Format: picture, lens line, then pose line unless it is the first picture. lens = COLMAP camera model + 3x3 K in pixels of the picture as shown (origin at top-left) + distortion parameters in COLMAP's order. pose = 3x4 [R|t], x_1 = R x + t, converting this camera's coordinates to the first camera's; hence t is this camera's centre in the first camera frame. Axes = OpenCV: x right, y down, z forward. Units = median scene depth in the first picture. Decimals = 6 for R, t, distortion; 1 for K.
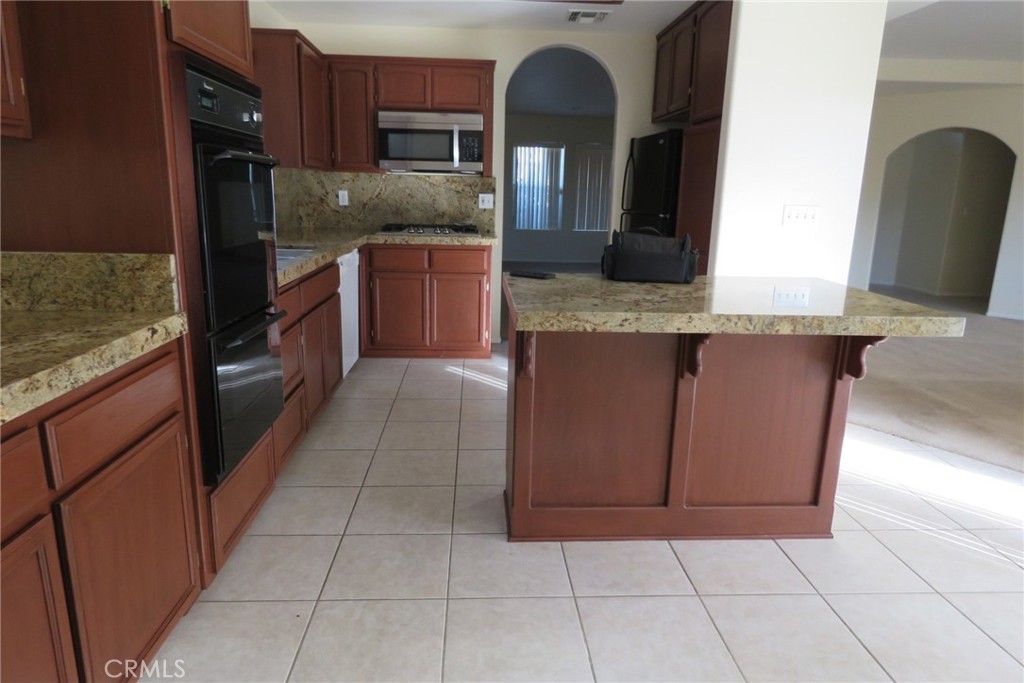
lens RADIAL K [[650.7, 0, 510.2], [0, 650.7, 339.7], [0, 0, 1]] dist [-0.012757, 0.004796]
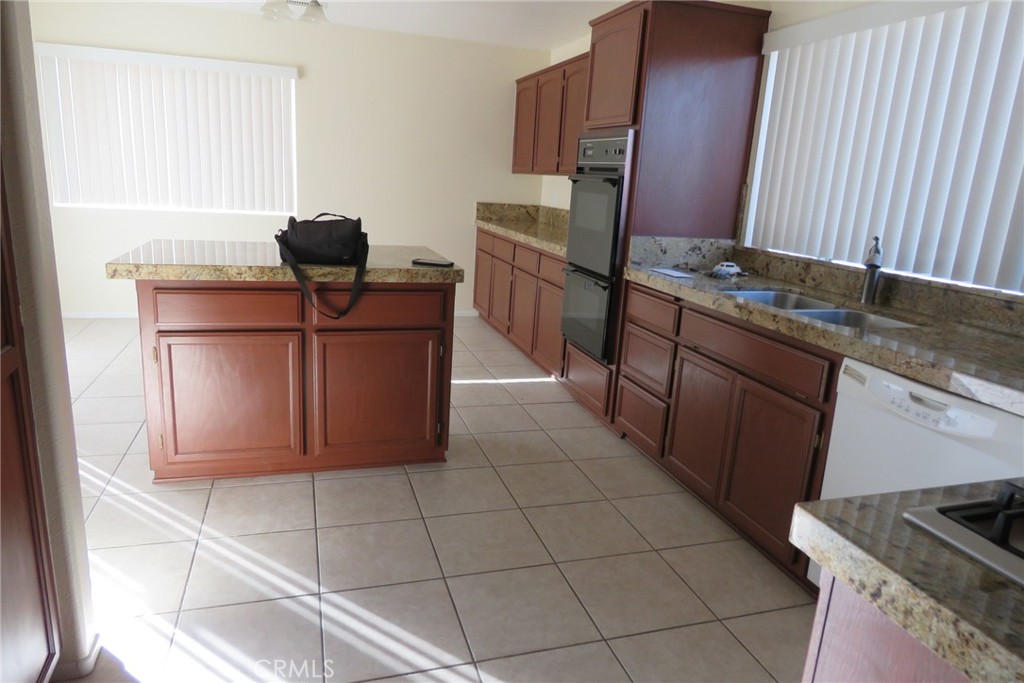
lens RADIAL K [[650.7, 0, 506.5], [0, 650.7, 348.1], [0, 0, 1]] dist [-0.012757, 0.004796]
pose [[-0.965688, -0.015645, -0.259232, 0.158372], [-0.134805, 0.883374, 0.448862, -0.390876], [0.221977, 0.468407, -0.855173, 1.642318]]
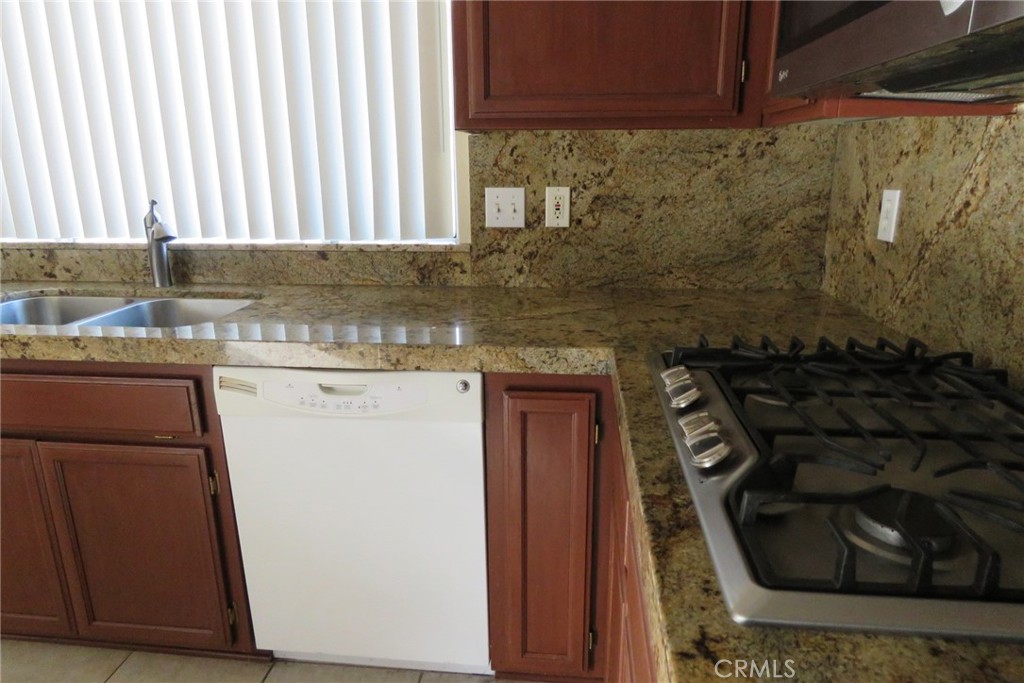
lens RADIAL K [[650.7, 0, 508.5], [0, 650.7, 342.3], [0, 0, 1]] dist [-0.012757, 0.004796]
pose [[-0.154312, 0.240154, -0.958391, 0.082937], [-0.221569, 0.936893, 0.270442, -0.332709], [0.962858, 0.254082, -0.091363, 1.422667]]
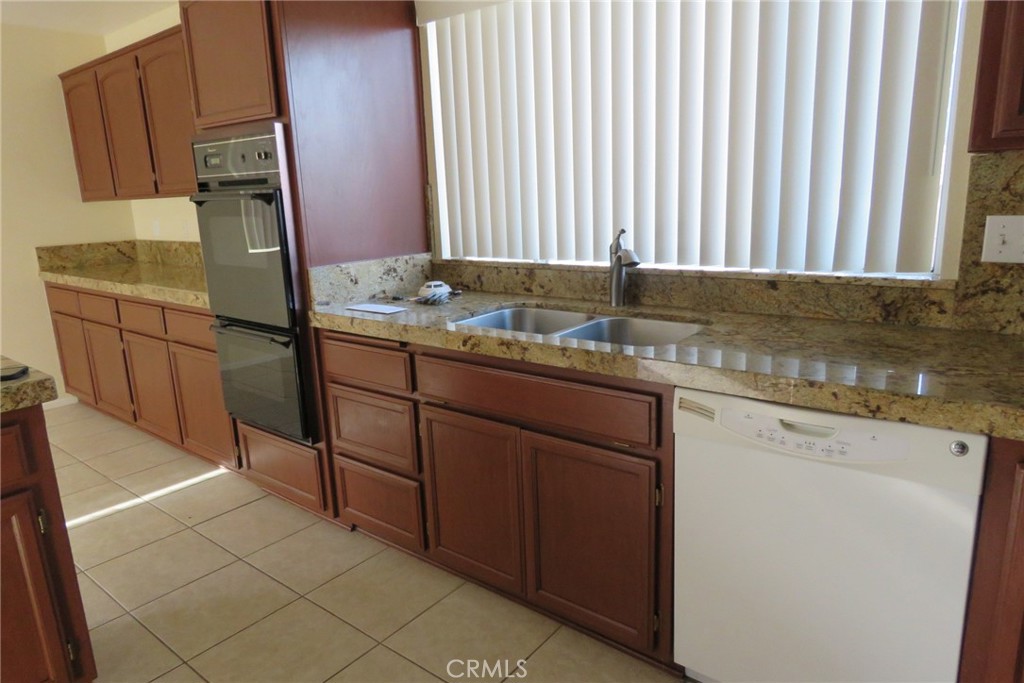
lens RADIAL K [[650.7, 0, 508.8], [0, 650.7, 342.4], [0, 0, 1]] dist [-0.012757, 0.004796]
pose [[-0.664201, 0.170314, -0.727894, 0.112636], [-0.145221, 0.925756, 0.349124, -0.330203], [0.733313, 0.337594, -0.590155, 1.370218]]
